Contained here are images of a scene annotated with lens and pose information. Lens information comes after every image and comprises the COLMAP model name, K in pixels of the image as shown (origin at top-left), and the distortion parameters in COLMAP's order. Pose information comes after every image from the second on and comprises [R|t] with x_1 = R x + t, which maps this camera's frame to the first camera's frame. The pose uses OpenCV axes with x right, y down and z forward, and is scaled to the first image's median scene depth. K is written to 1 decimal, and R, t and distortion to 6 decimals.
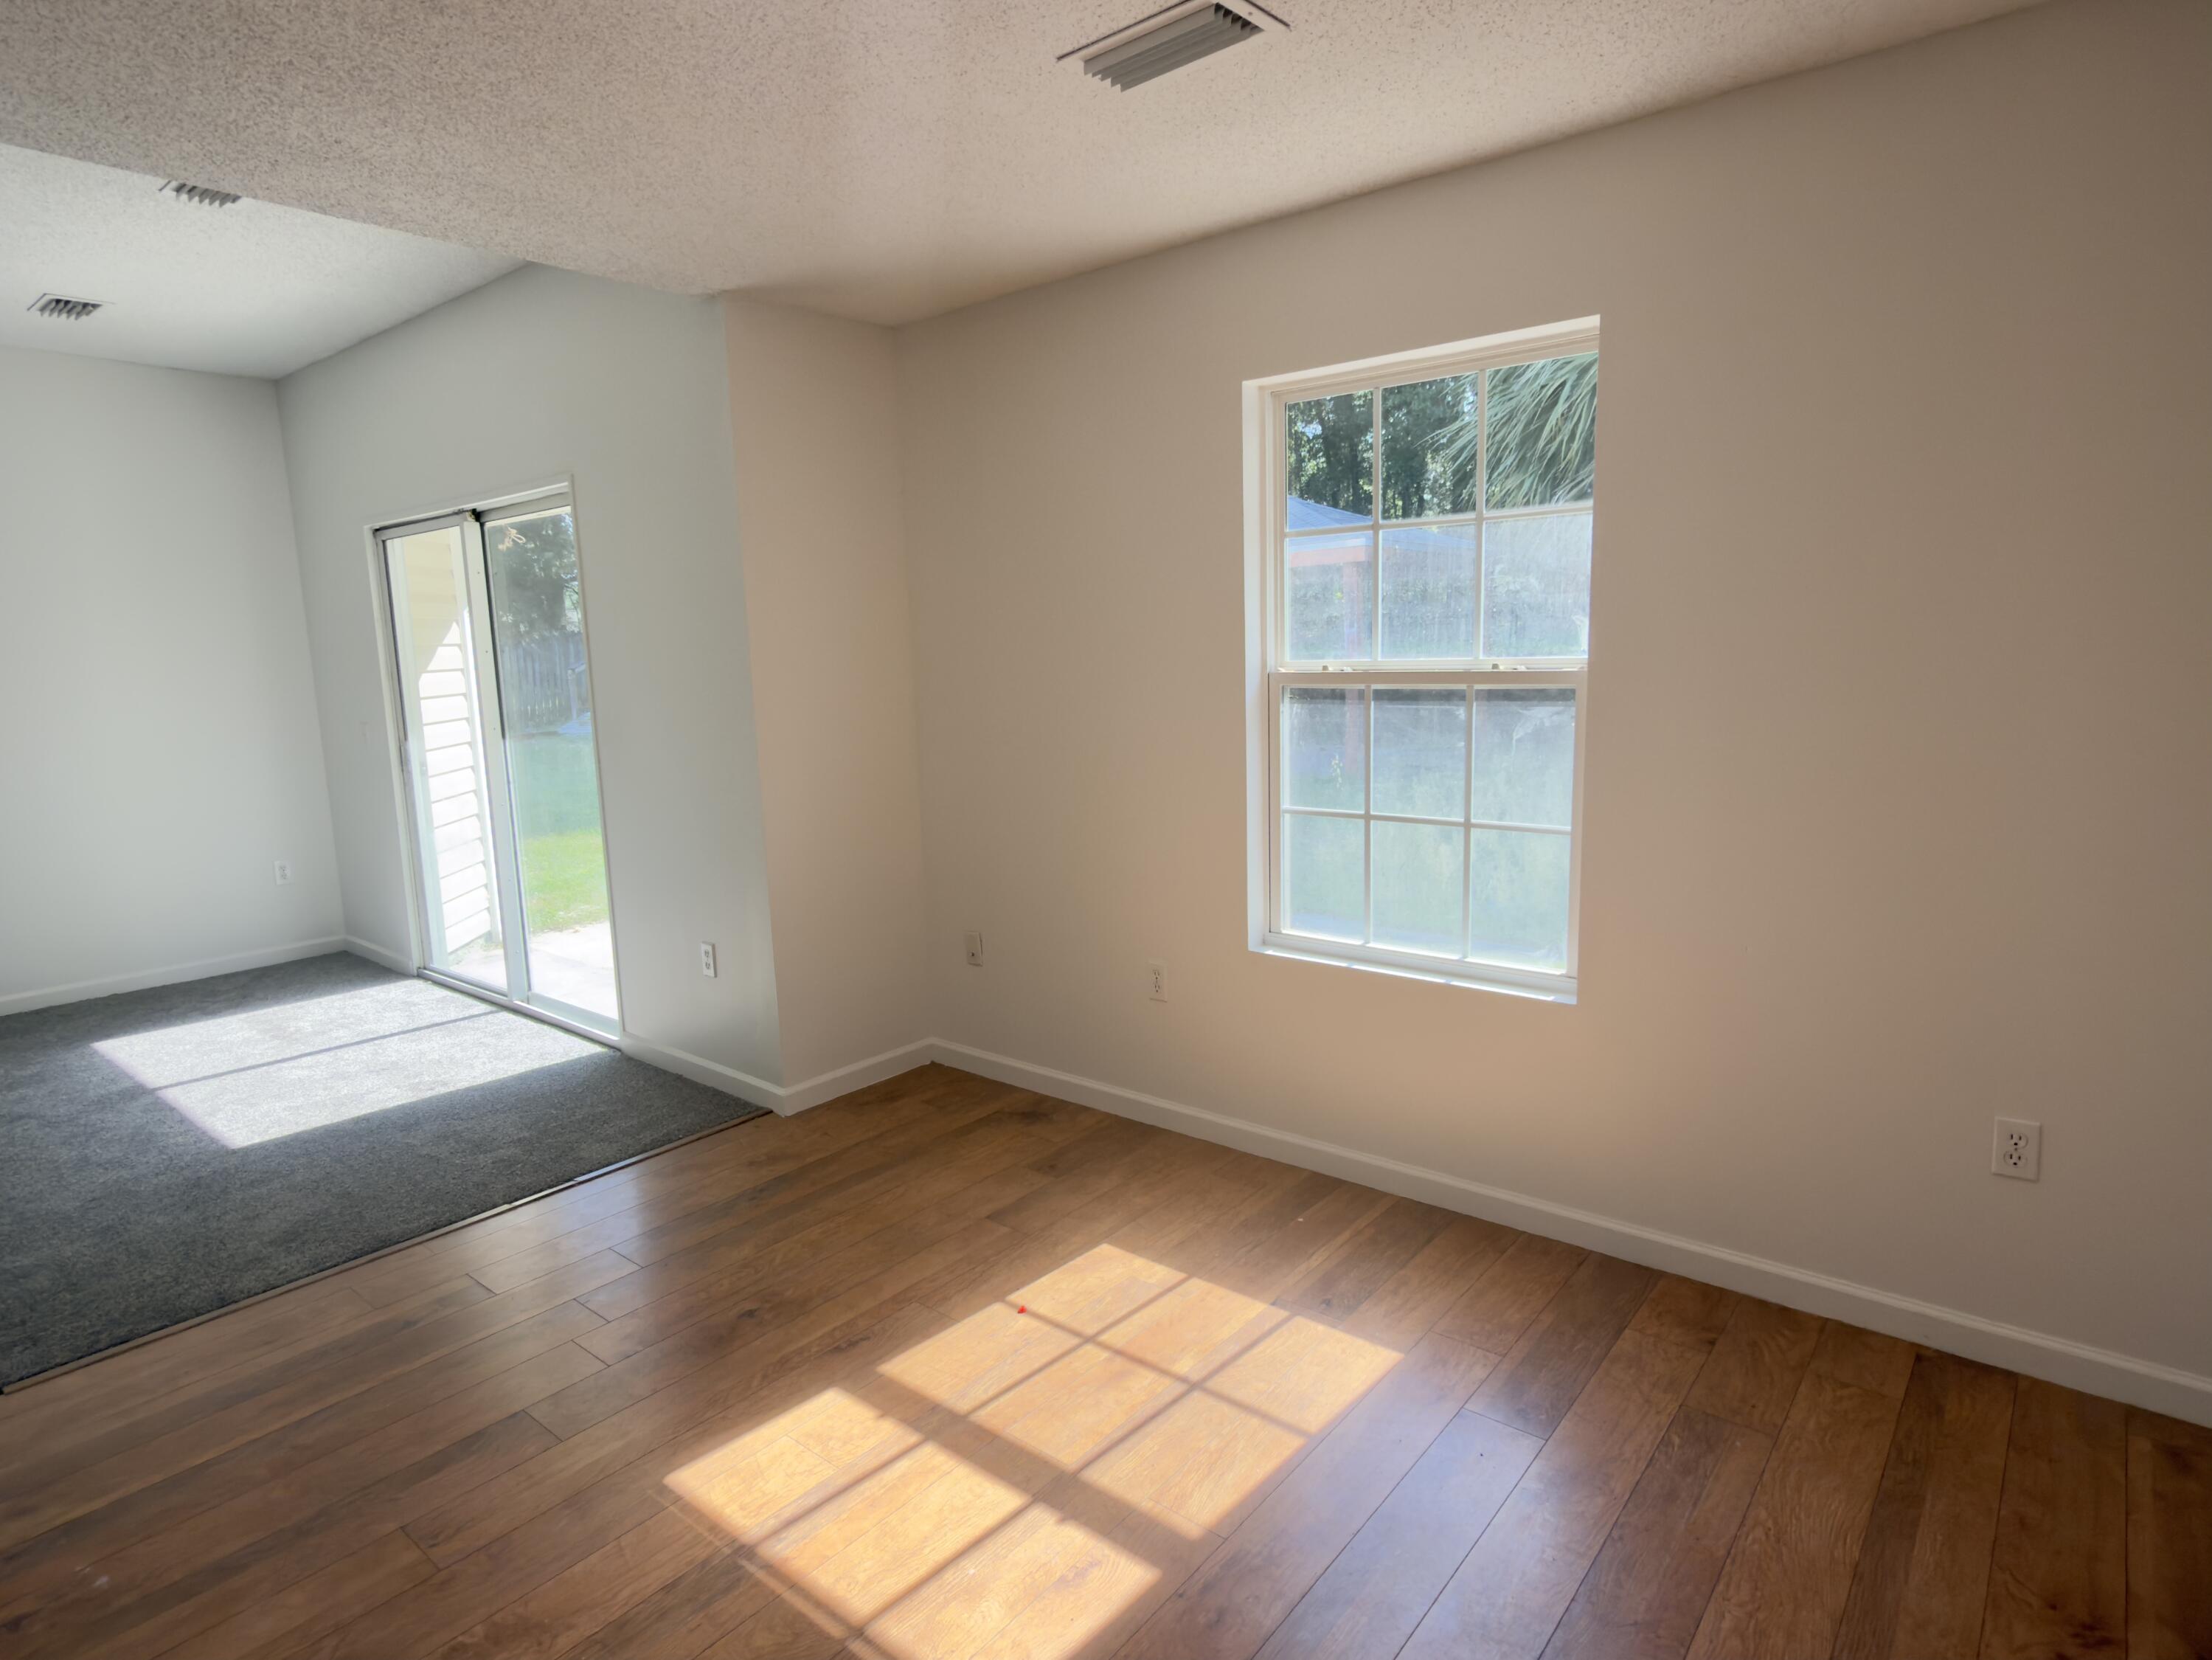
lens RADIAL K [[1214.3, 0, 1106.0], [0, 1214.3, 830.0], [0, 0, 1]] dist [-0.000060, -0.000364]
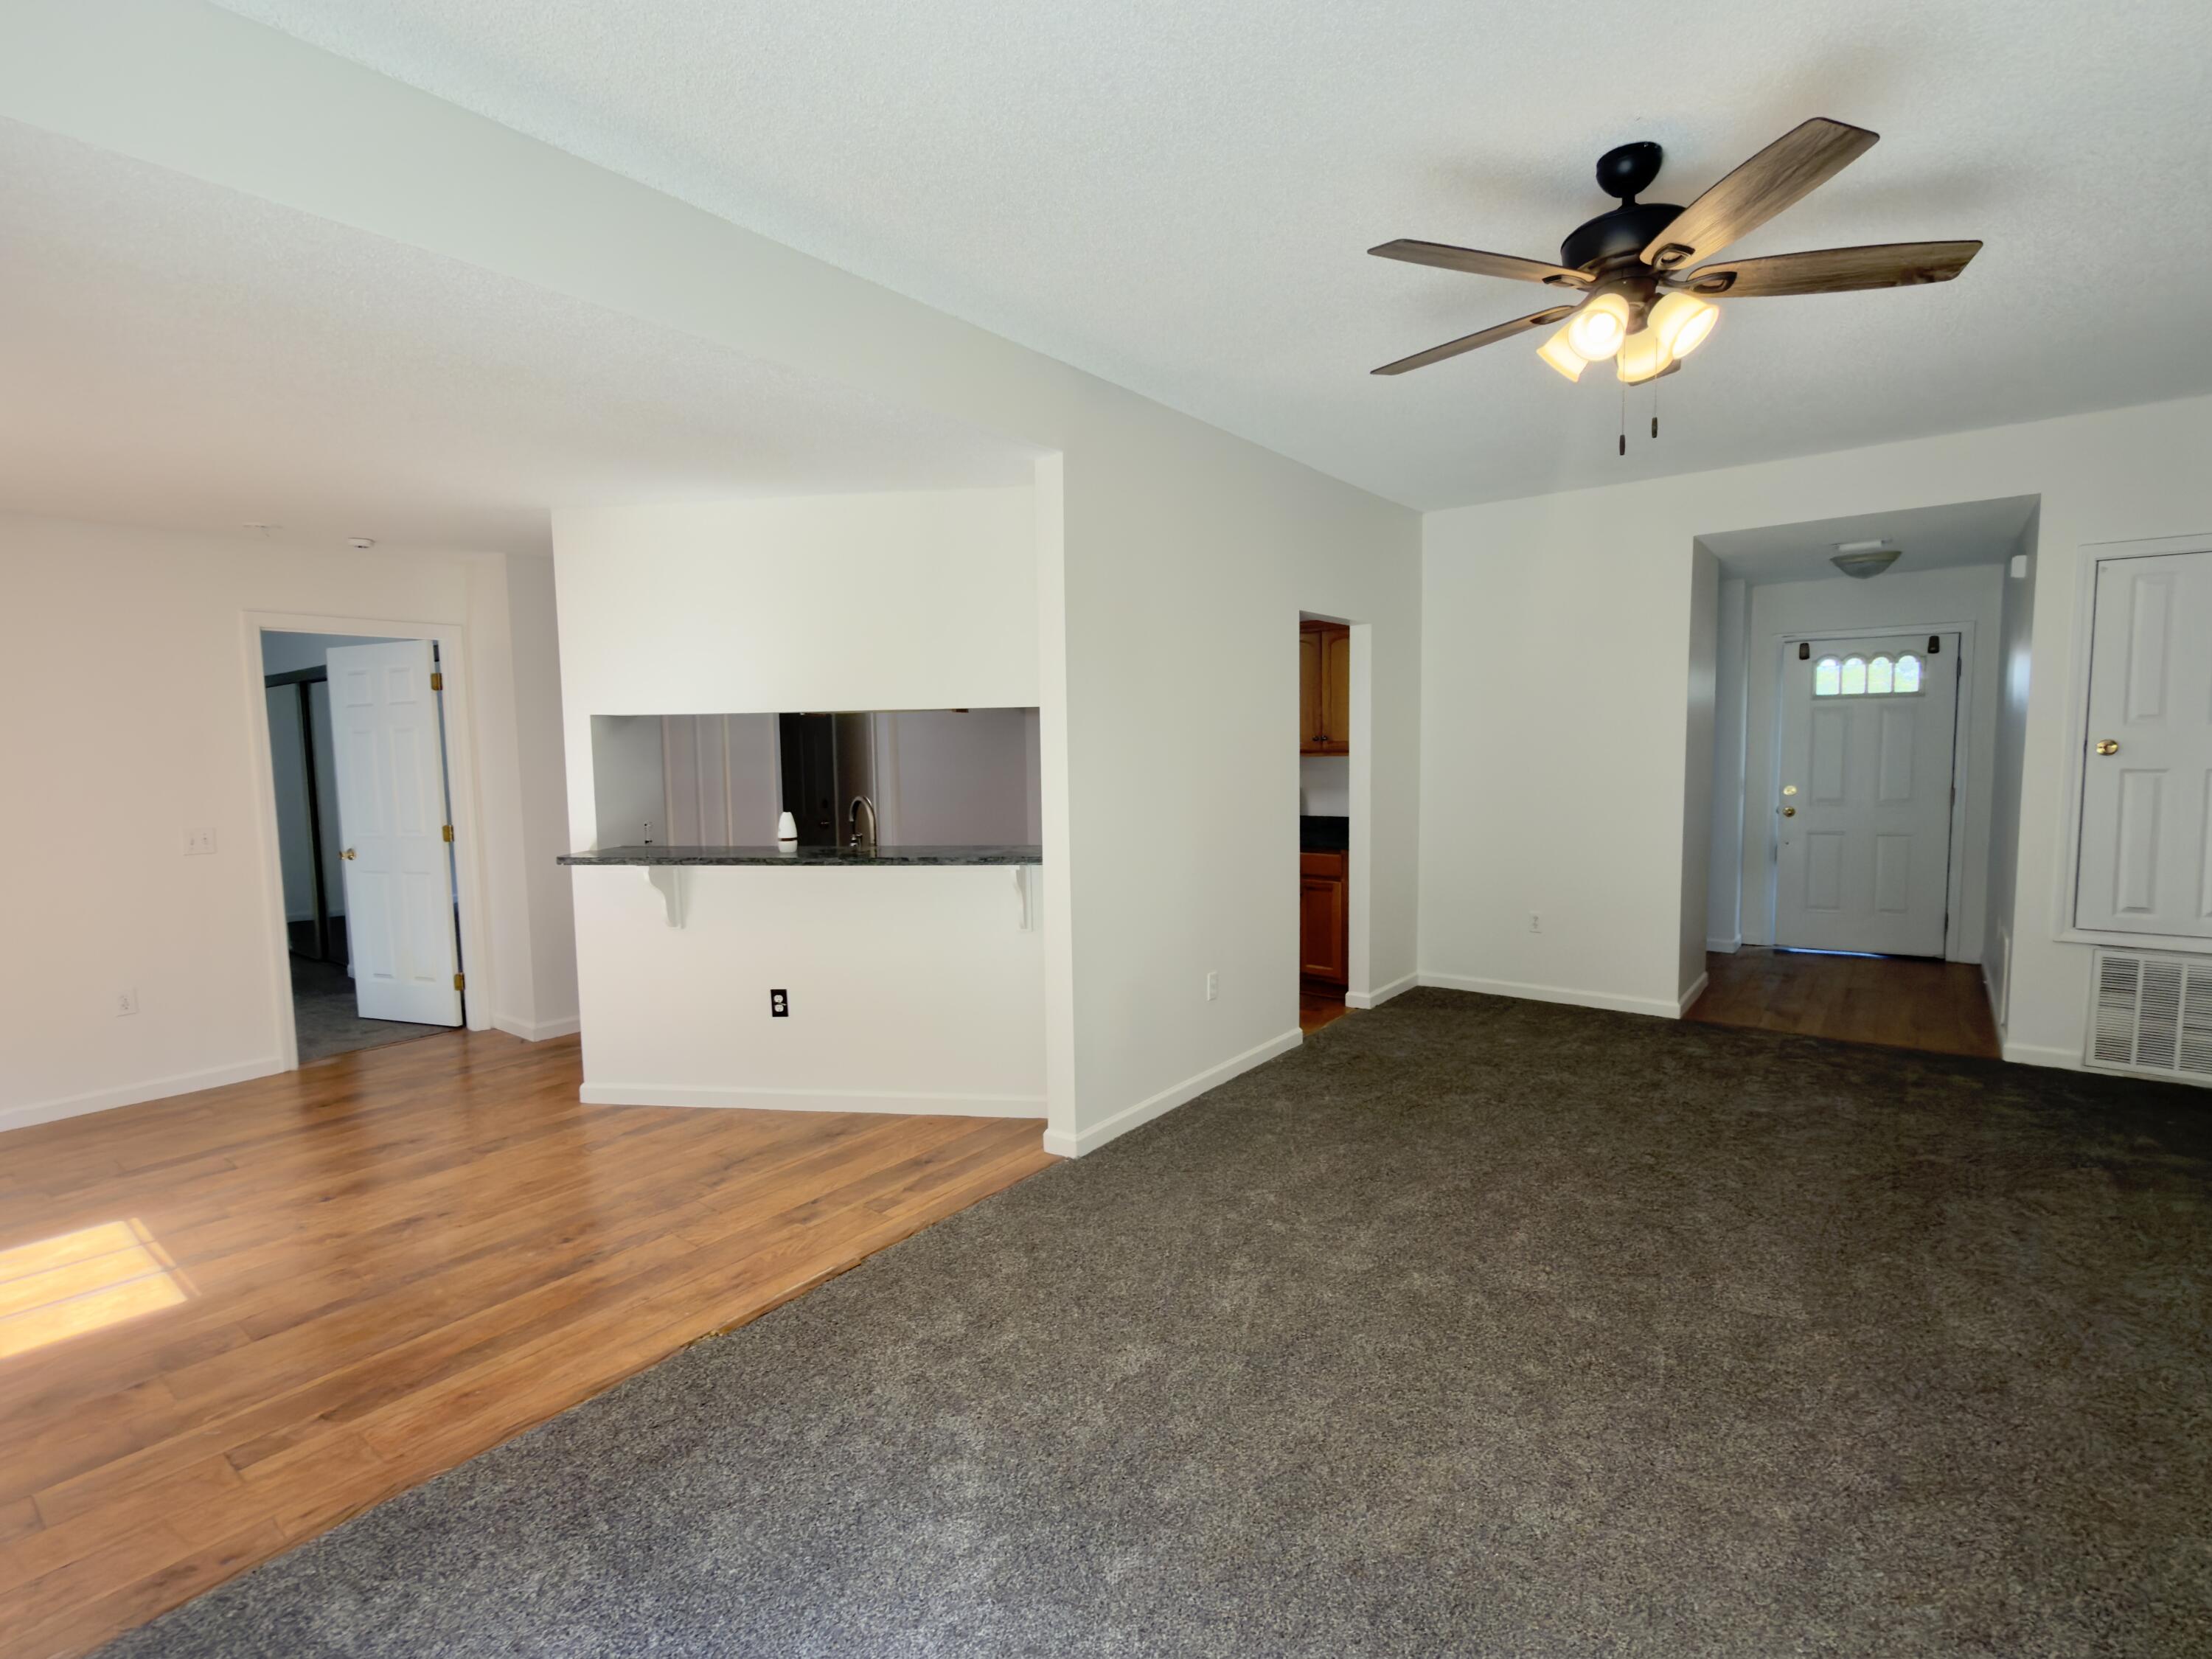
lens RADIAL K [[1043.7, 0, 1103.6], [0, 1043.7, 832.0], [0, 0, 1]] dist [-0.000298, 0.000075]
pose [[-0.998532, 0.048327, -0.024468, -1.580053], [0.041068, 0.969955, 0.239791, -0.327761], [0.035322, 0.238434, -0.970516, 2.259632]]
